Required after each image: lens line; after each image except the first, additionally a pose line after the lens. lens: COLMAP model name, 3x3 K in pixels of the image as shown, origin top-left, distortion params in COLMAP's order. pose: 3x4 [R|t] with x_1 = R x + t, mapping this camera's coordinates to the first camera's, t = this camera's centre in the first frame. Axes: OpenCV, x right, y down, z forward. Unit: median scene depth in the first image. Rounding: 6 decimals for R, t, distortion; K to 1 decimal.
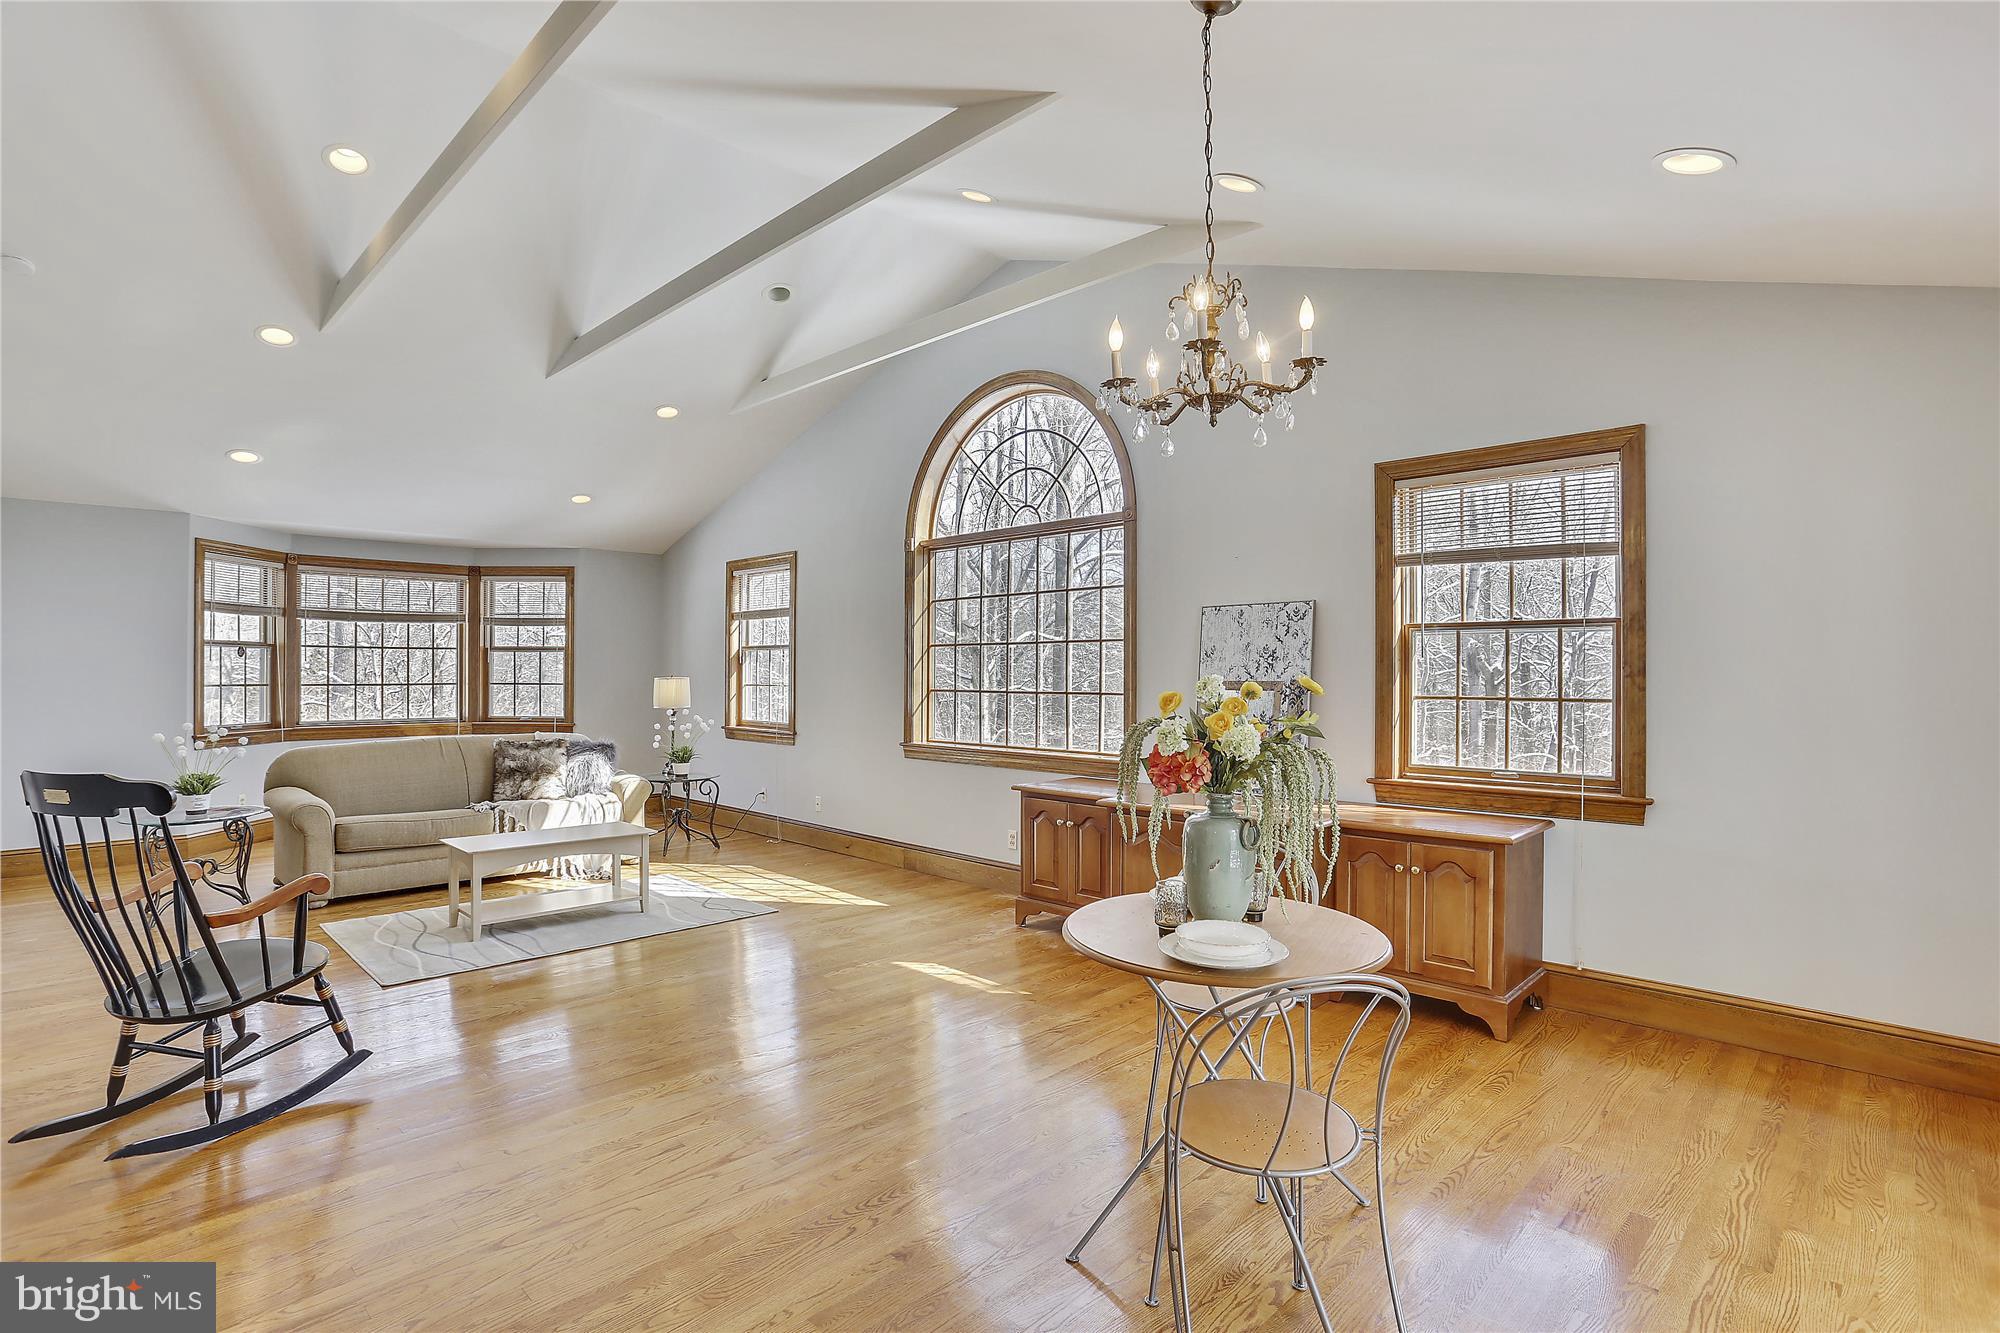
lens RADIAL K [[970.6, 0, 999.1], [0, 970.6, 673.0], [0, 0, 1]] dist [-0.009291, -0.000415]
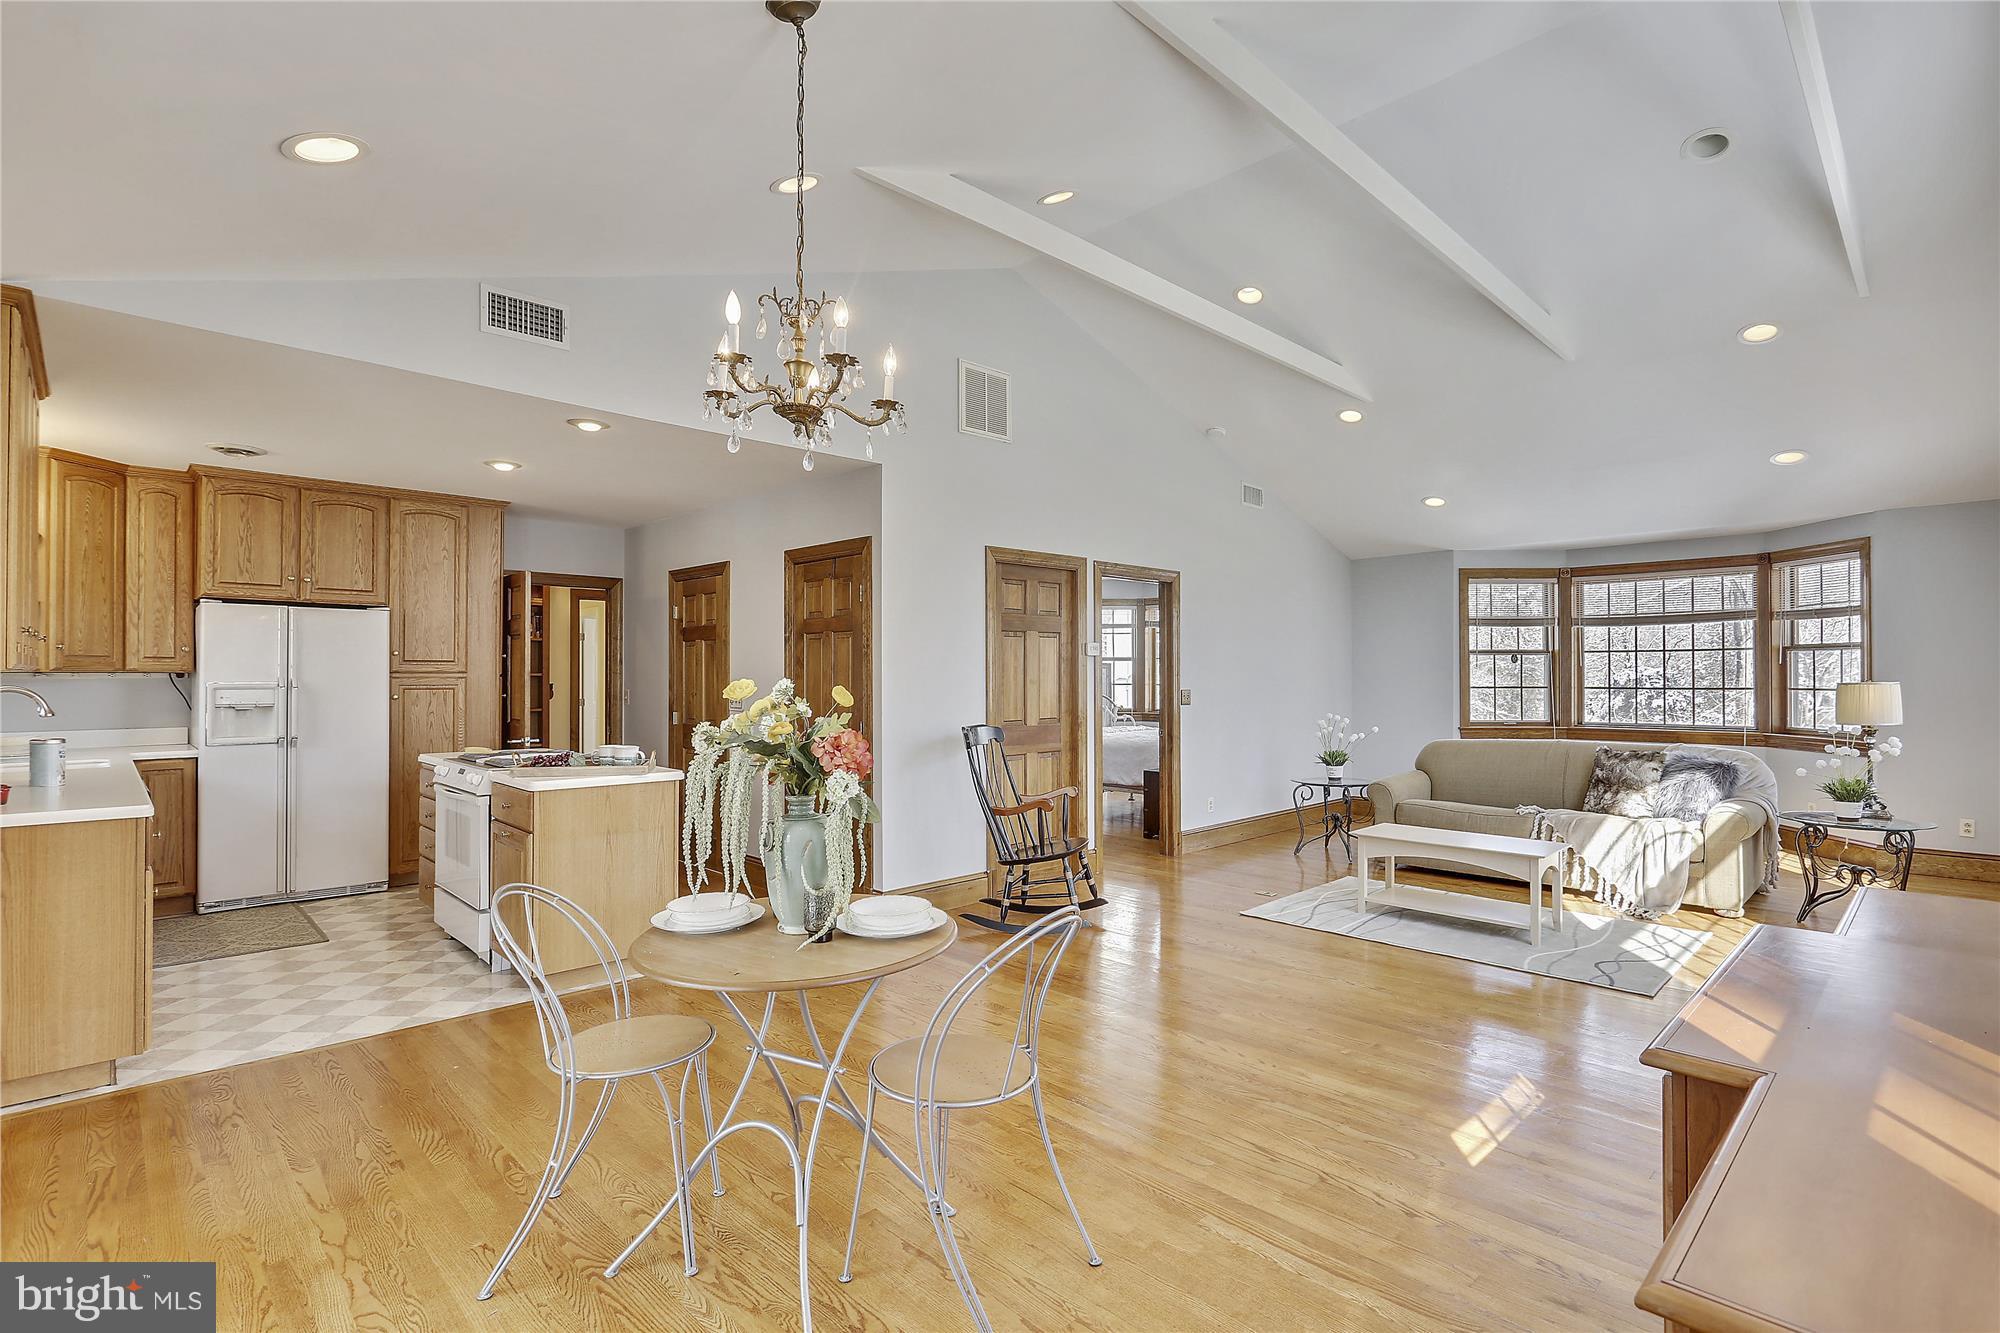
lens RADIAL K [[970.6, 0, 992.1], [0, 970.6, 669.5], [0, 0, 1]] dist [-0.009291, -0.000415]
pose [[-0.011877, -0.008864, -0.999890, 0.384247], [0.000613, 0.999960, -0.008872, 0.001325], [0.999929, -0.000718, -0.011871, 0.374582]]
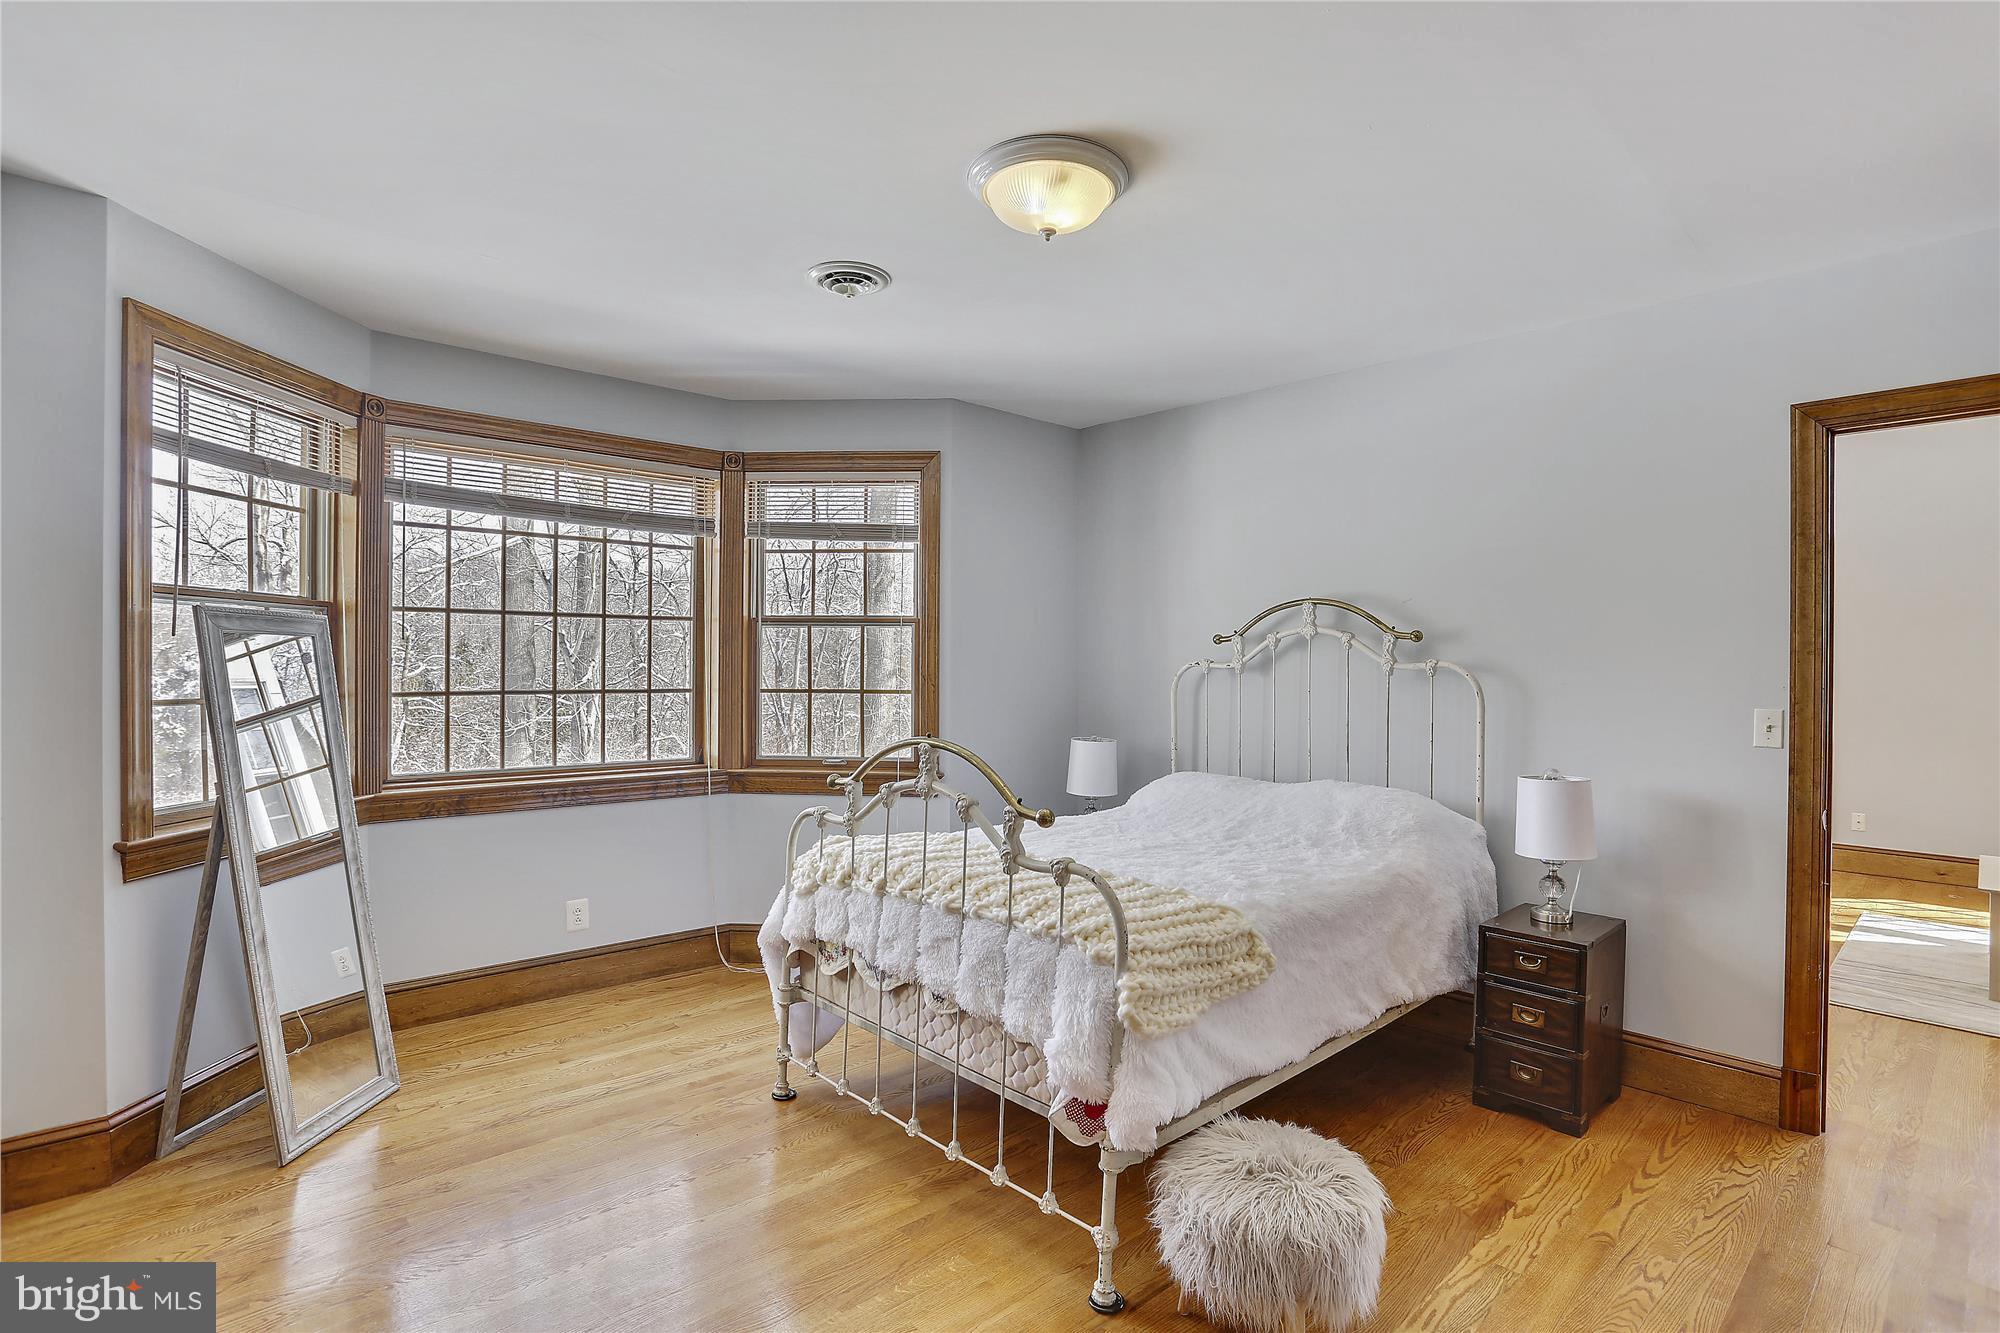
lens RADIAL K [[970.6, 0, 1001.9], [0, 970.6, 665.7], [0, 0, 1]] dist [-0.009291, -0.000415]
pose [[0.999455, -0.002141, -0.032938, -0.457954], [0.002148, 0.999998, 0.000187, -0.001684], [0.032938, -0.000257, 0.999457, 0.603978]]
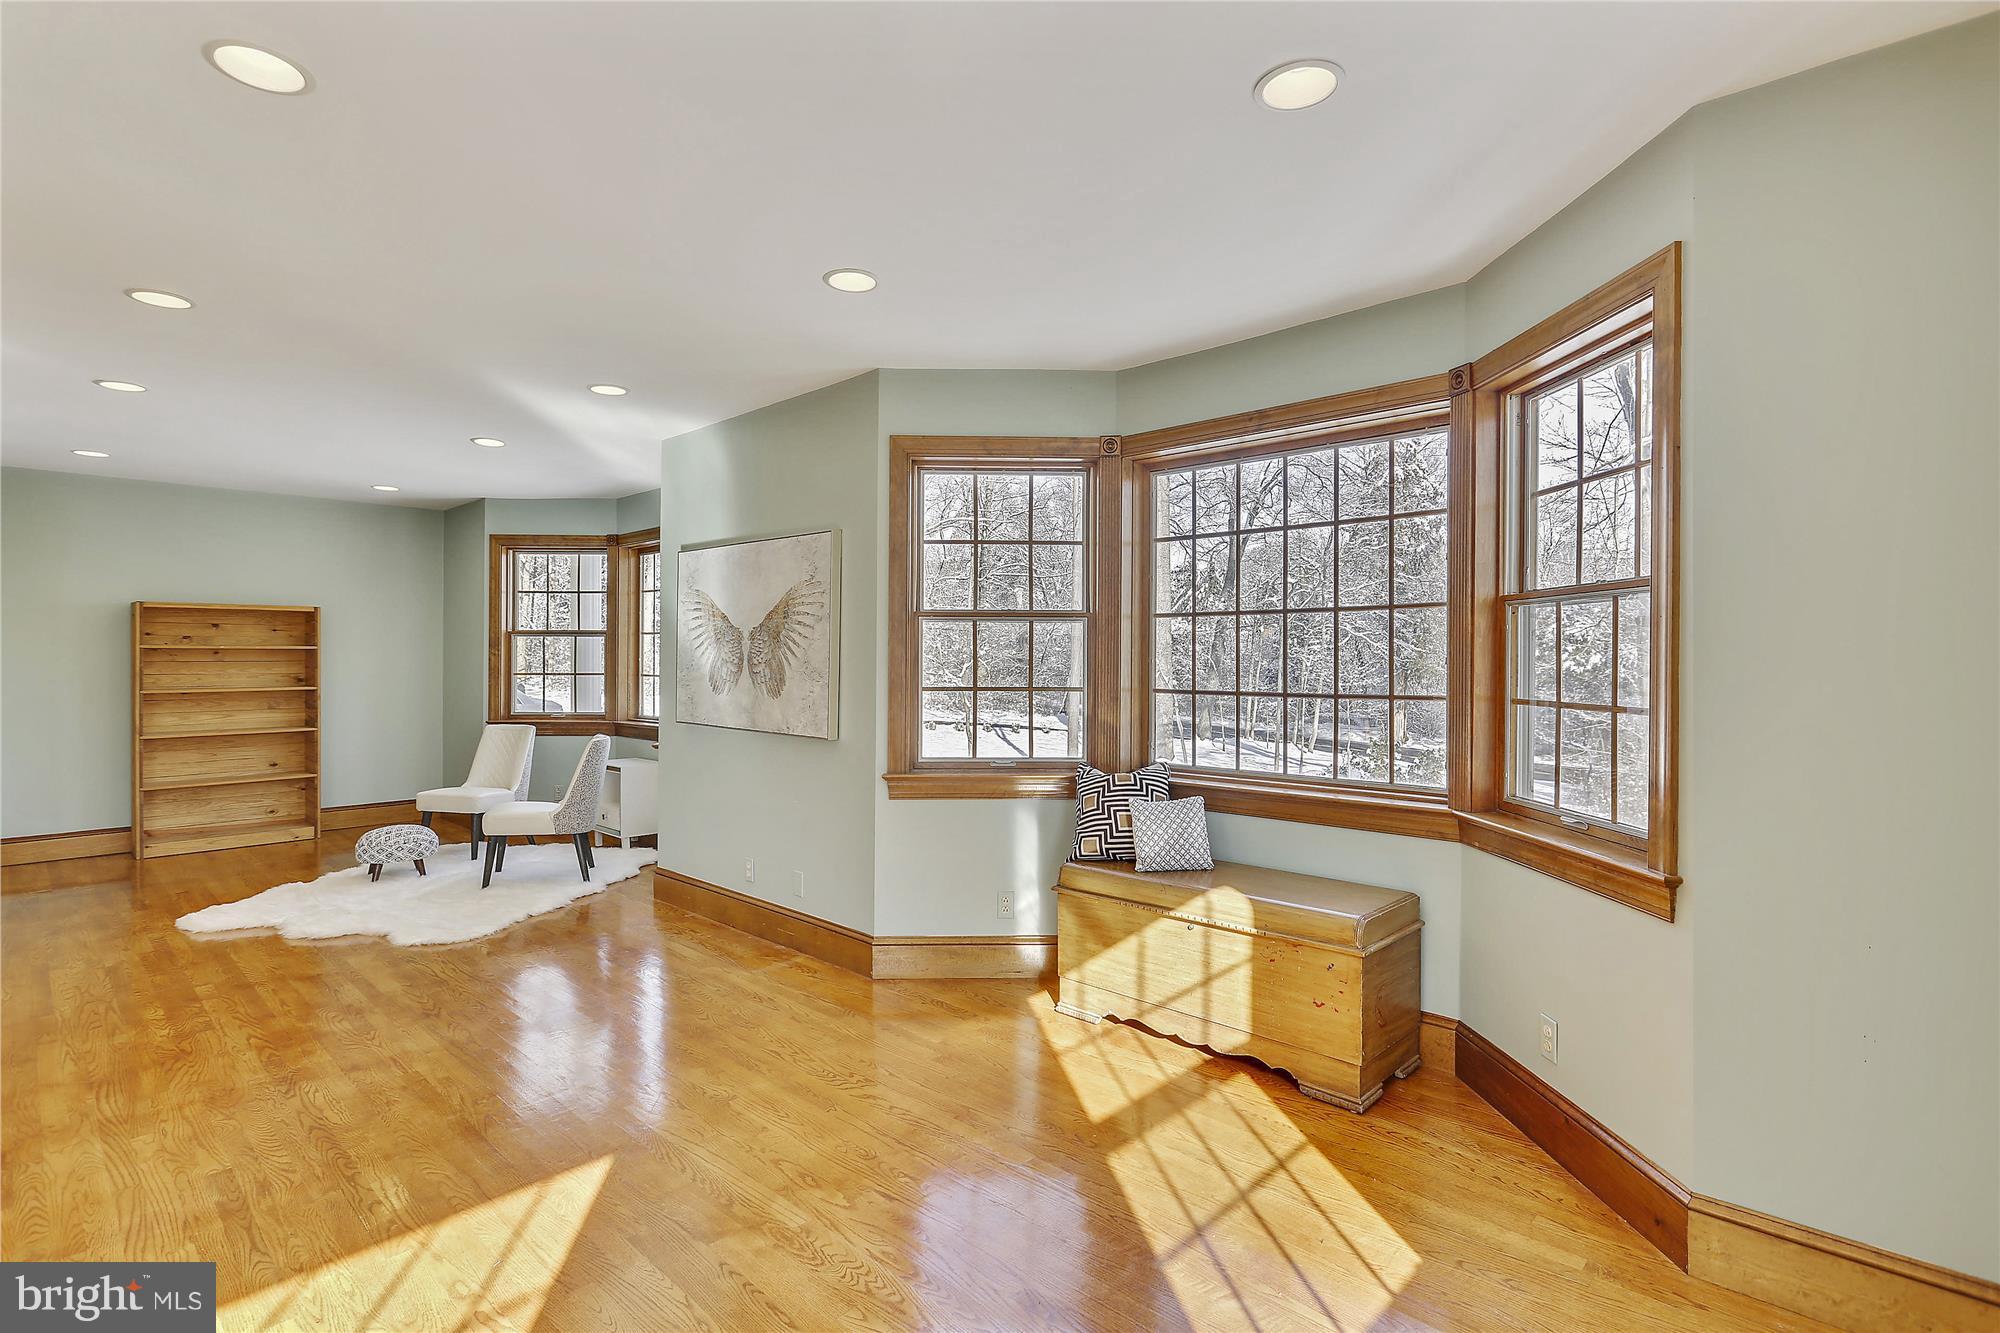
lens RADIAL K [[970.6, 0, 997.4], [0, 970.6, 668.4], [0, 0, 1]] dist [-0.009291, -0.000415]
pose [[0.057150, 0.009604, -0.998319, -0.235780], [0.002493, 0.999949, 0.009762, -0.004627], [0.998362, -0.003046, 0.057124, 0.953492]]
